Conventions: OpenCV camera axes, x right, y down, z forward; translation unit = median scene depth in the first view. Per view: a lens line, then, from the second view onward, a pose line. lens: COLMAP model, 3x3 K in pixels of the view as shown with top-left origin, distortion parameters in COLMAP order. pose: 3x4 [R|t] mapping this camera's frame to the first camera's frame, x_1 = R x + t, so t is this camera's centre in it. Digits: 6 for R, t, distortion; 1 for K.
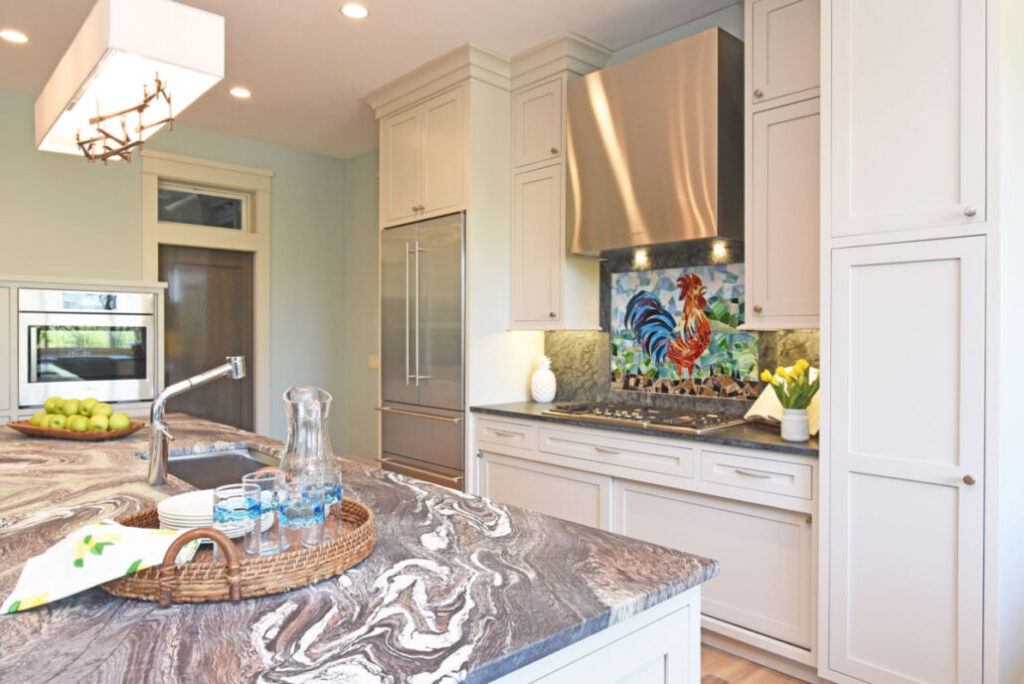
lens RADIAL K [[662.0, 0, 512.0], [0, 662.0, 342.0], [0, 0, 1]] dist [-0.006374, -0.001352]
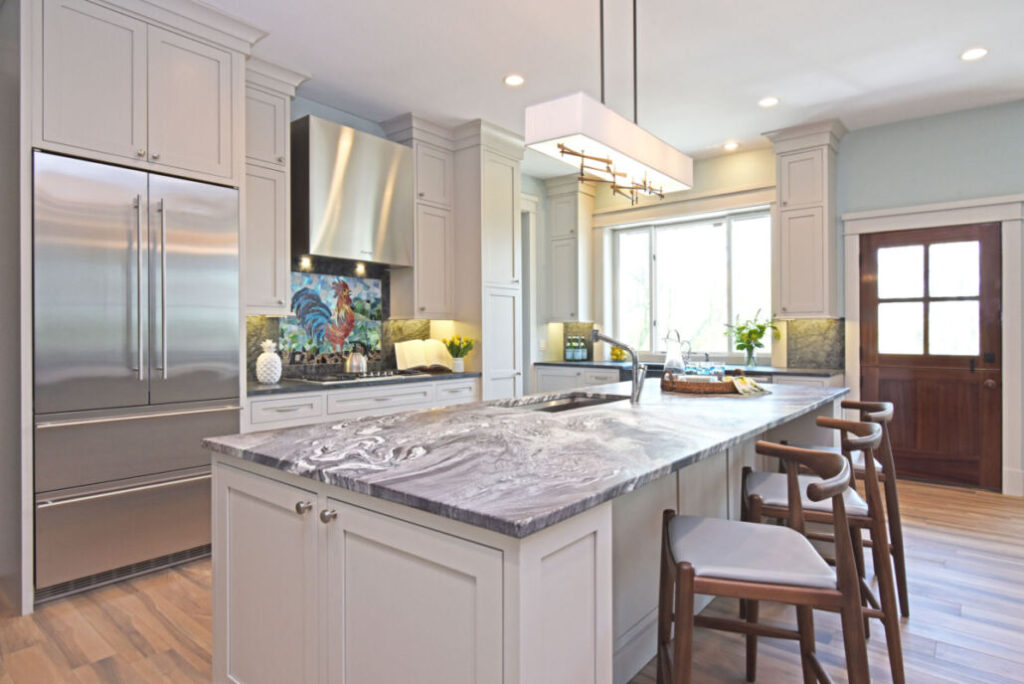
lens RADIAL K [[580.2, 0, 505.6], [0, 580.2, 331.6], [0, 0, 1]] dist [0.001721, -0.000026]
pose [[-0.135185, 0.001650, 0.990819, -1.013821], [0.007295, 0.999973, -0.000670, 0.013537], [-0.990794, 0.007137, -0.135193, 0.773143]]
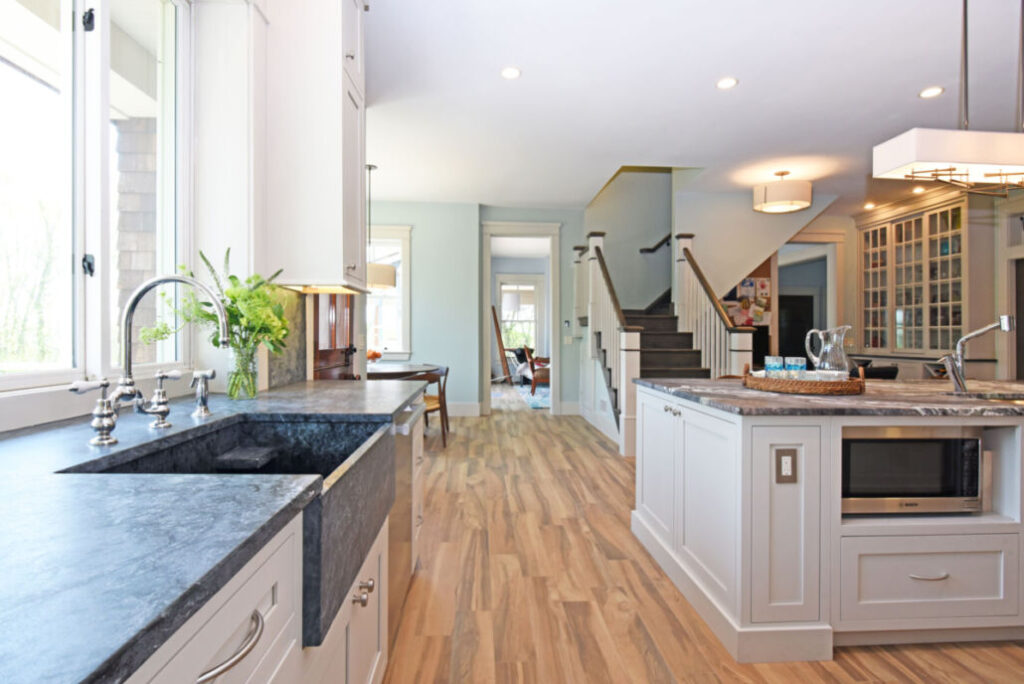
lens RADIAL K [[527.0, 0, 511.6], [0, 527.0, 330.8], [0, 0, 1]] dist [-0.004499, -0.001147]
pose [[-0.626880, -0.014324, -0.778984, 0.630472], [-0.014403, 0.999873, -0.006794, 0.042026], [0.778983, 0.006961, -0.627007, 0.473354]]
